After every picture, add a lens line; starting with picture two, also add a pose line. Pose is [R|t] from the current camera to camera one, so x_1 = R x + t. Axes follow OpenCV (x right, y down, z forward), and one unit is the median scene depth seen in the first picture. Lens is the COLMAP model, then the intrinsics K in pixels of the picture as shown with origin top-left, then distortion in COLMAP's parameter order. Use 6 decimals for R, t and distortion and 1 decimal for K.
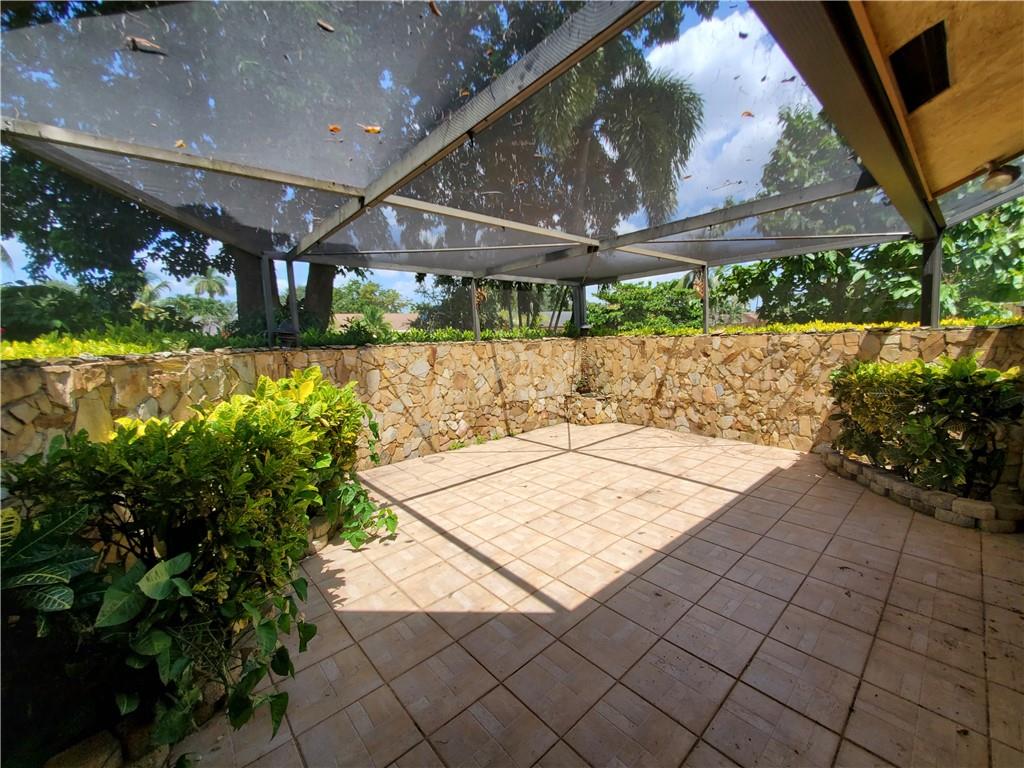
lens RADIAL K [[408.1, 0, 526.3], [0, 408.1, 375.4], [0, 0, 1]] dist [-0.000561, -0.000203]
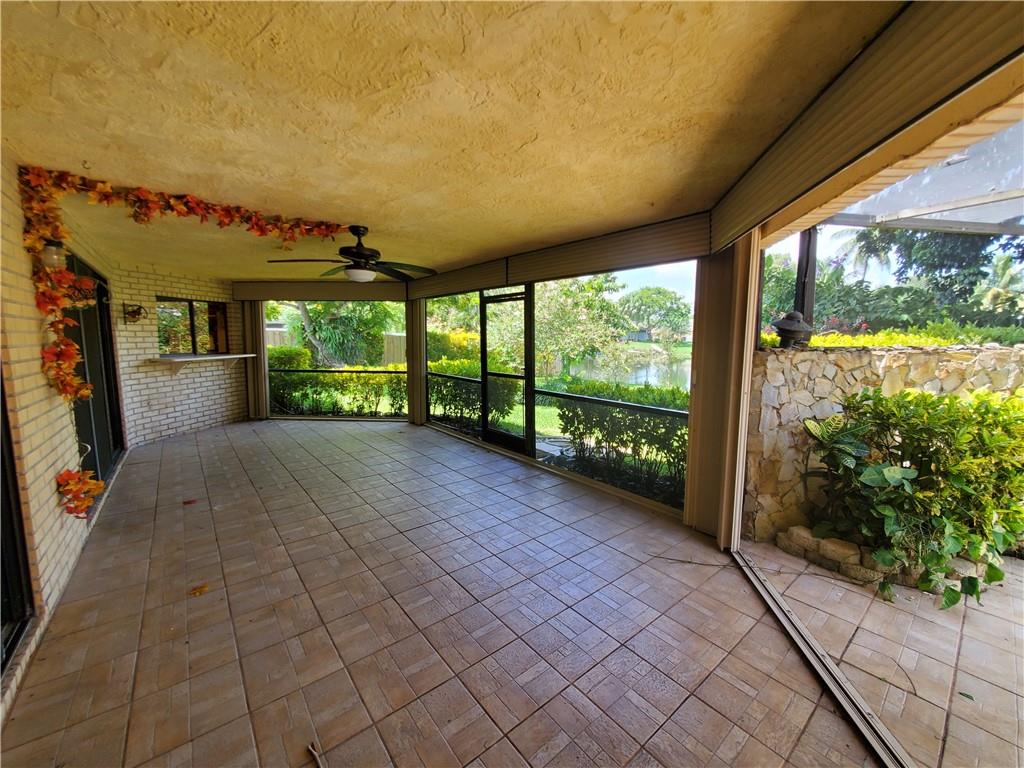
lens RADIAL K [[408.1, 0, 526.3], [0, 408.1, 375.4], [0, 0, 1]] dist [-0.000561, -0.000203]
pose [[-0.040426, 0.122316, -0.991668, 0.518113], [-0.089569, 0.988040, 0.125520, -0.004161], [0.995160, 0.093897, -0.028987, -0.349111]]
